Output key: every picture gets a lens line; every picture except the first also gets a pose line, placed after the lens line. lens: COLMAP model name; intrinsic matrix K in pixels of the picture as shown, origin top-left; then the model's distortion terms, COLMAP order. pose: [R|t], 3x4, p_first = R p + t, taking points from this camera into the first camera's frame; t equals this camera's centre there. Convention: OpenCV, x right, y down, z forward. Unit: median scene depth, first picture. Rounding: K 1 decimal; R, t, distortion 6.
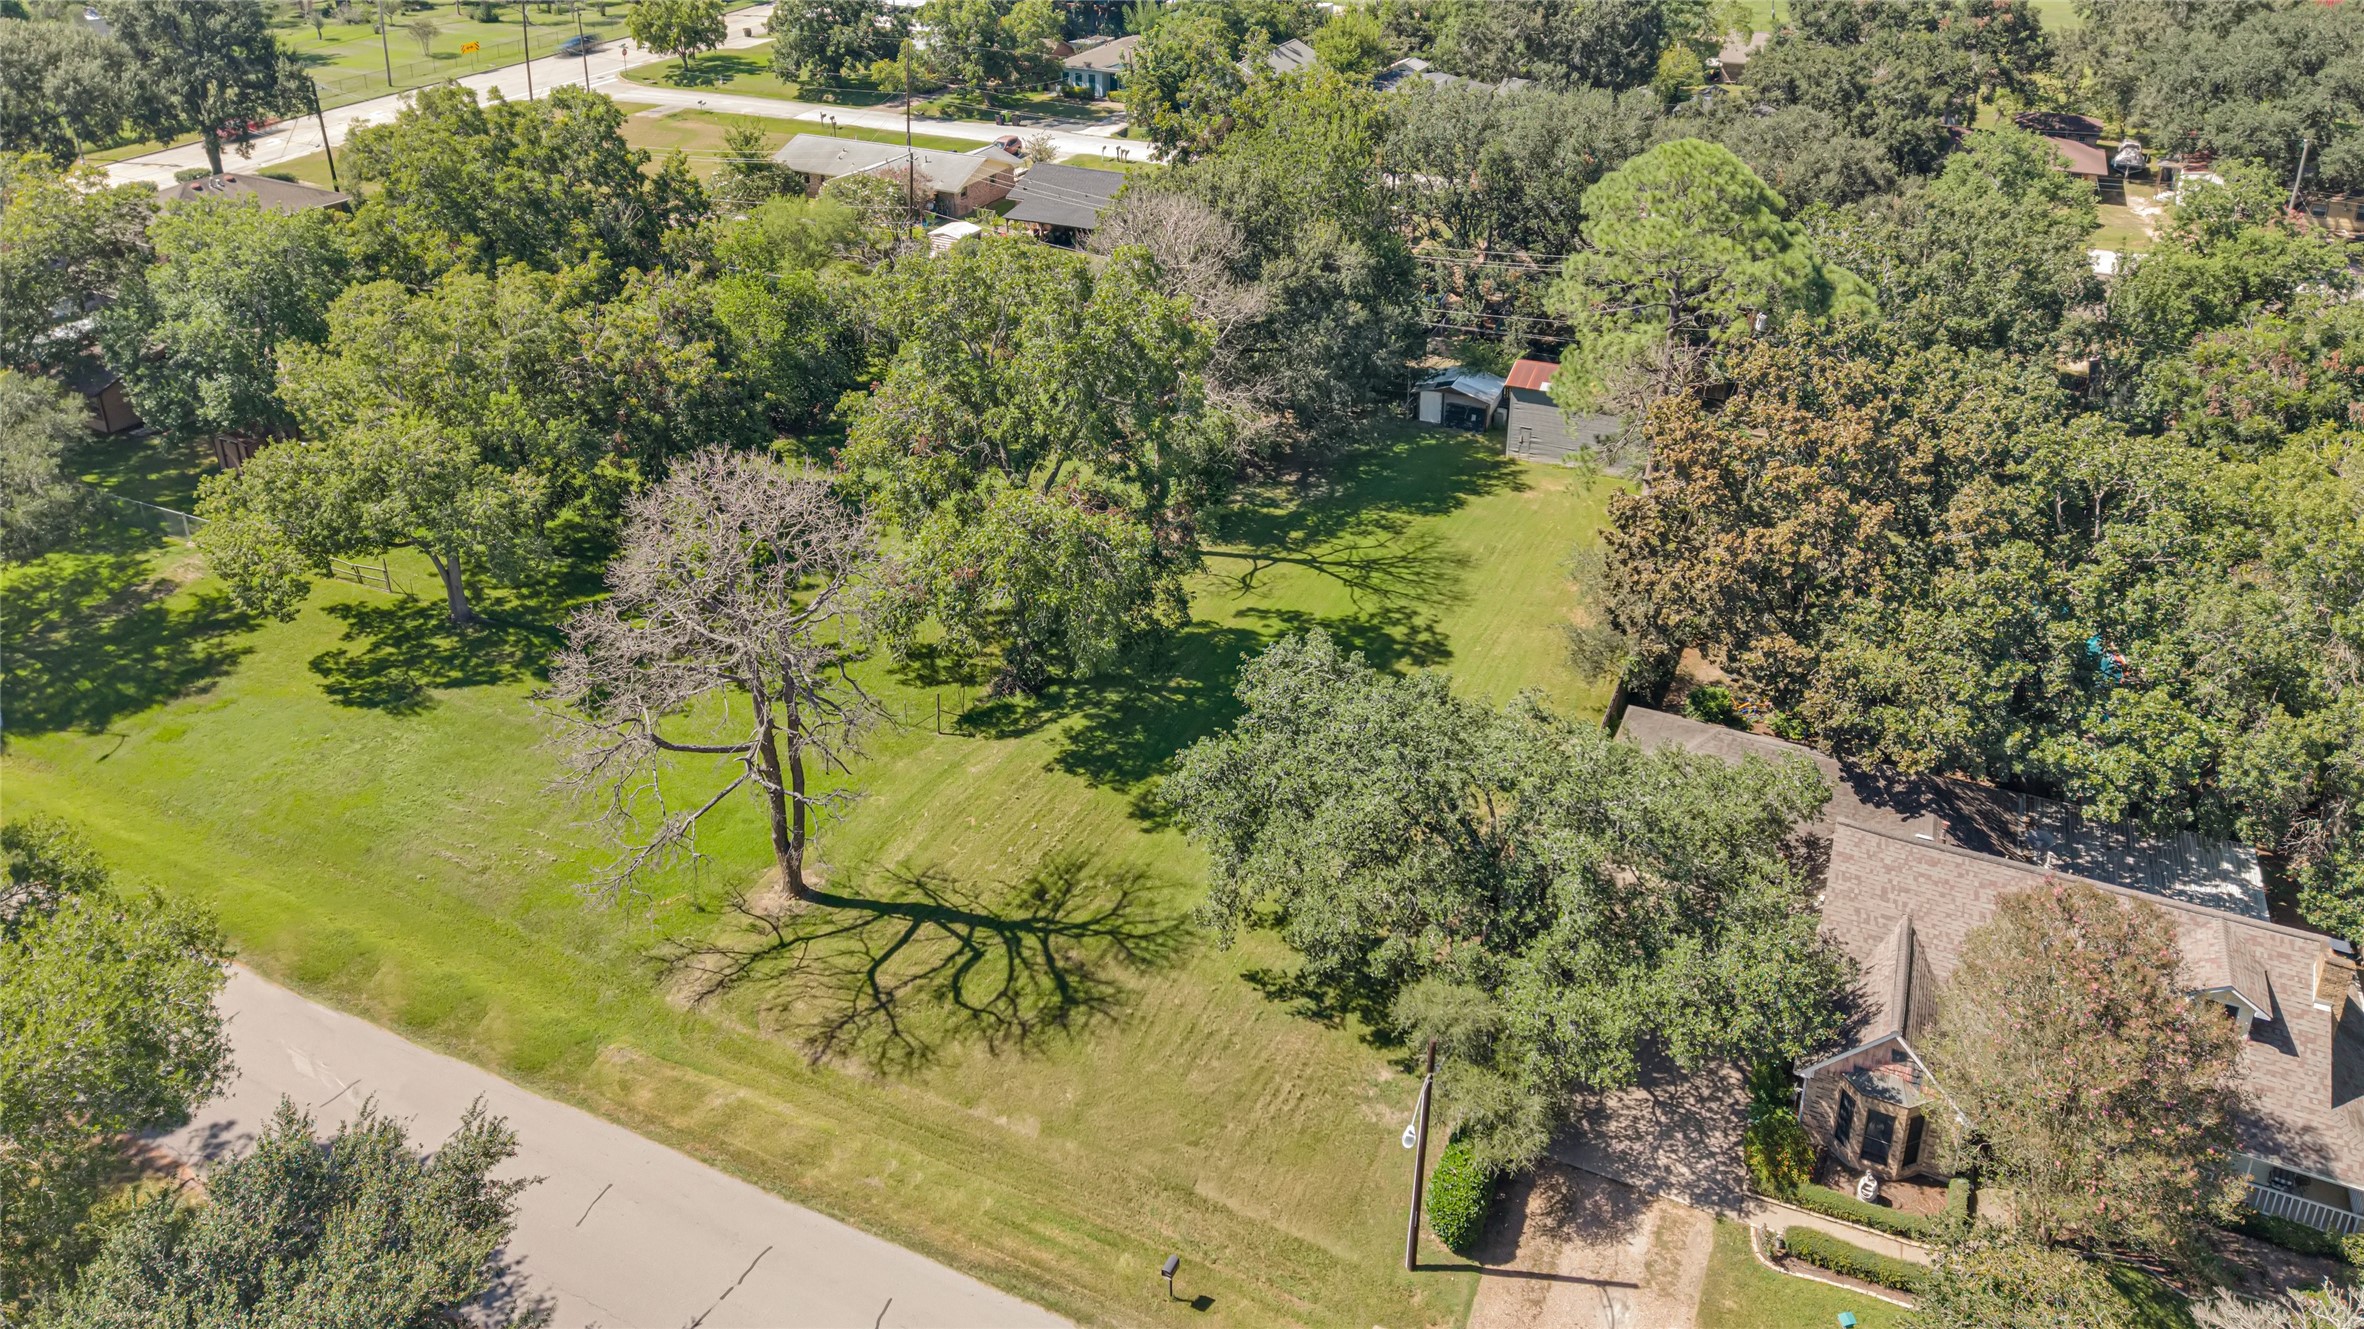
lens RADIAL K [[1491.0, 0, 1100.8], [0, 1491.0, 665.9], [0, 0, 1]] dist [0.028048, -0.024545]
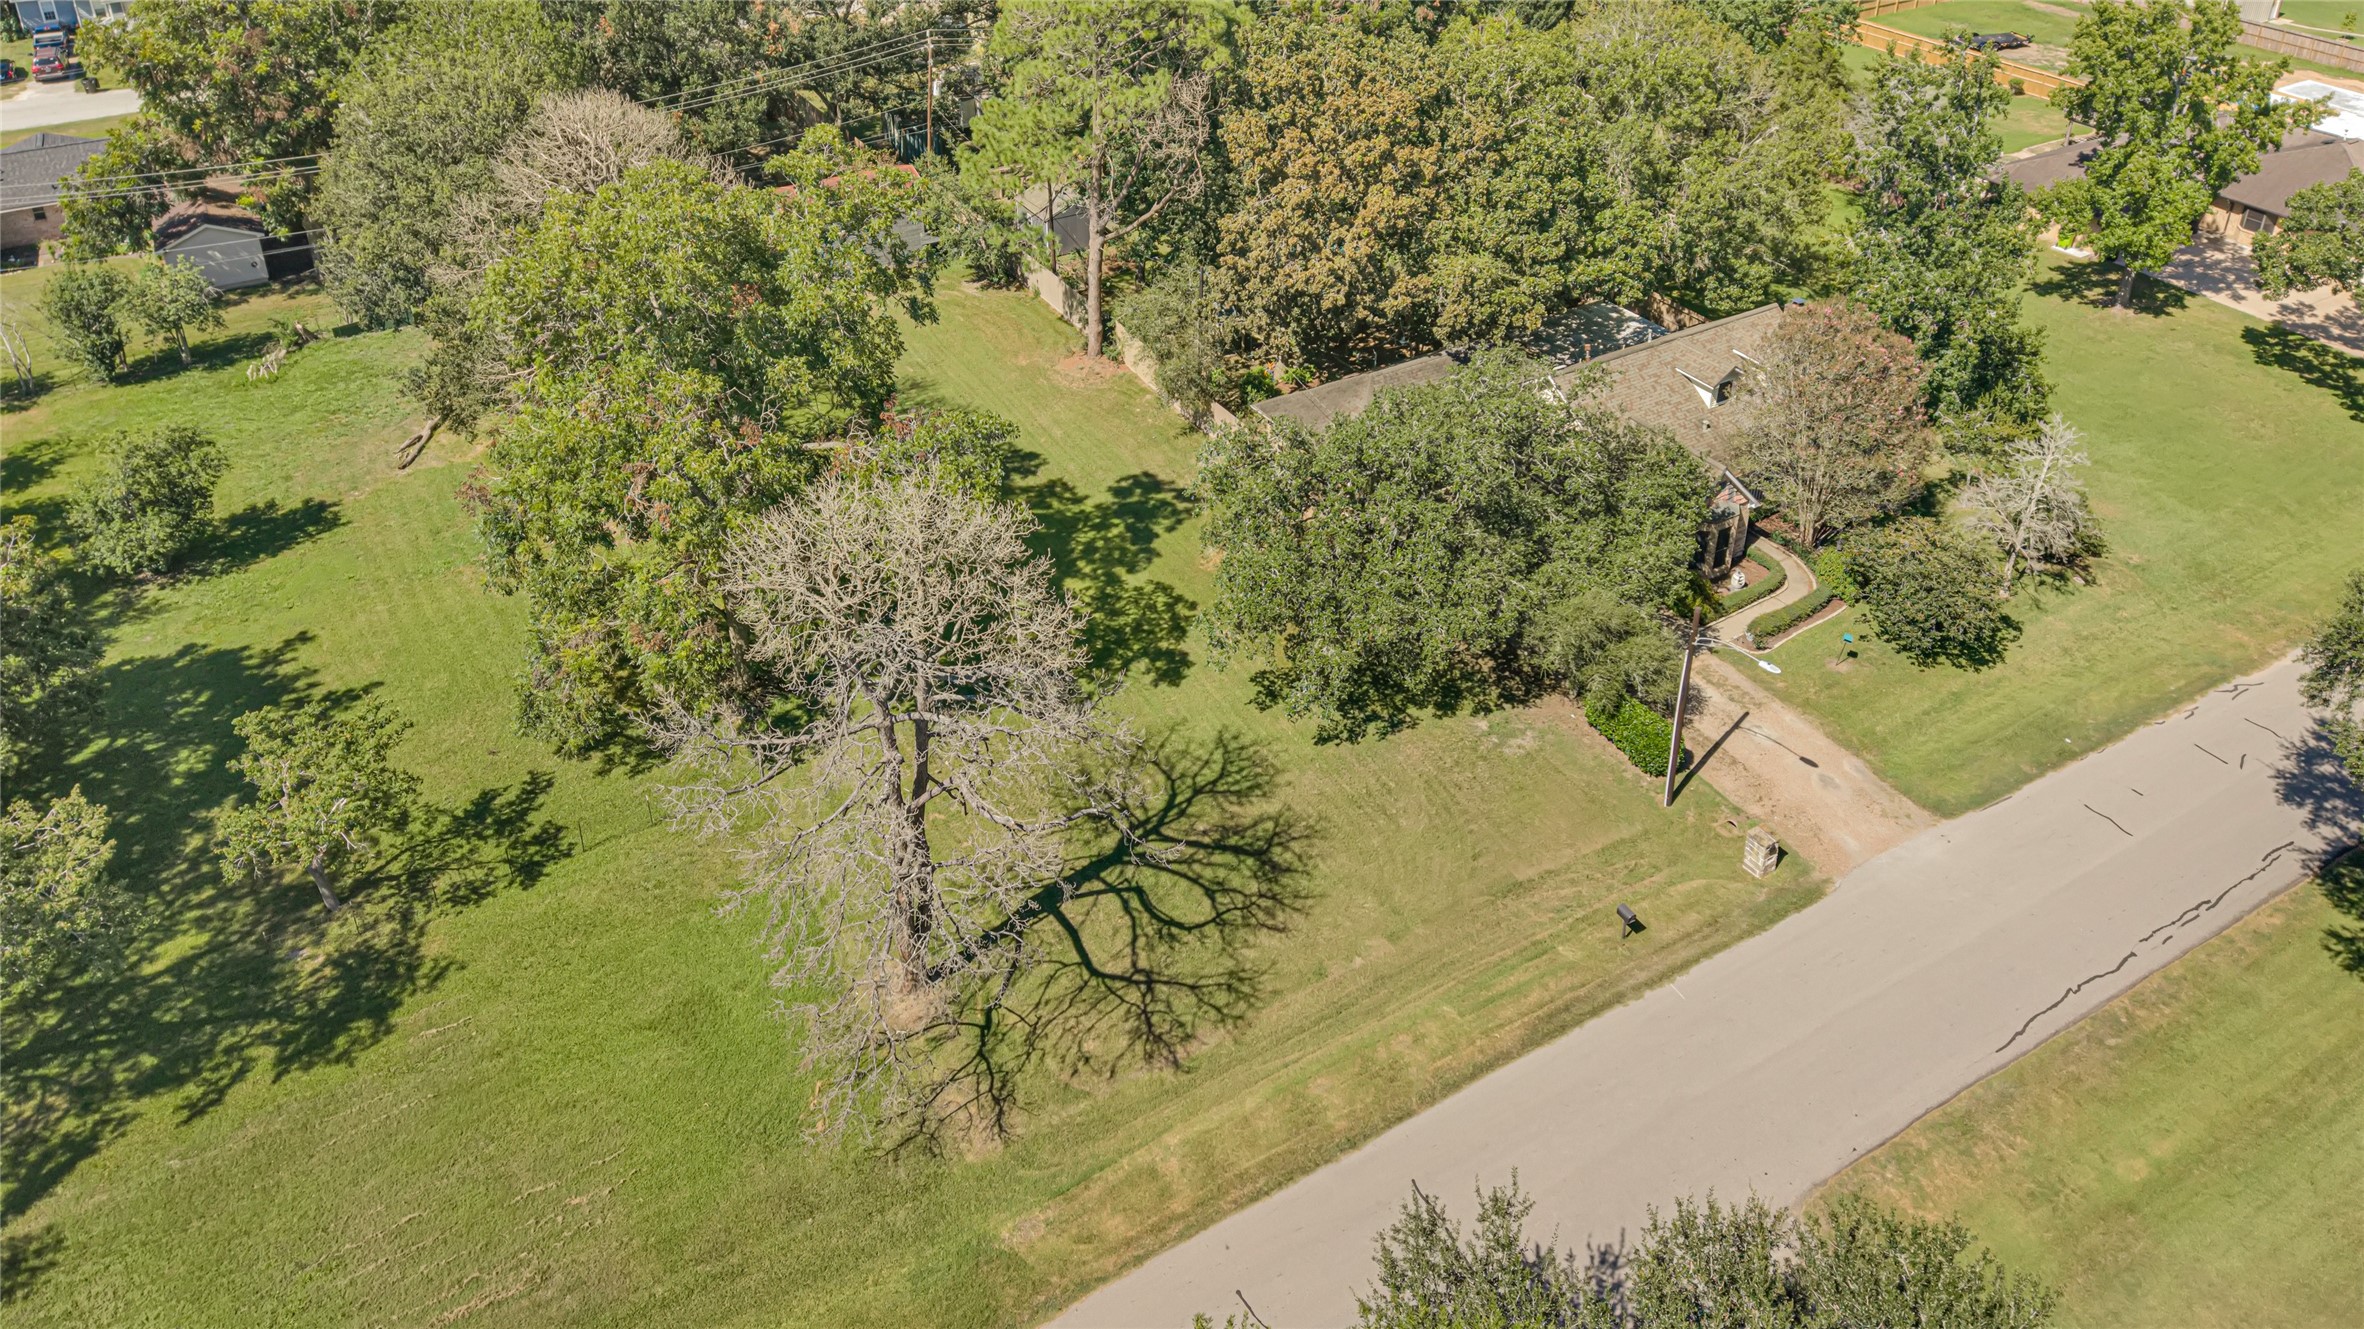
lens RADIAL K [[1491.0, 0, 1100.8], [0, 1491.0, 665.9], [0, 0, 1]] dist [0.028048, -0.024545]
pose [[0.564216, -0.505282, 0.652955, -0.621815], [0.442398, 0.852764, 0.277628, -0.190680], [-0.697097, 0.132224, 0.704679, 0.336446]]
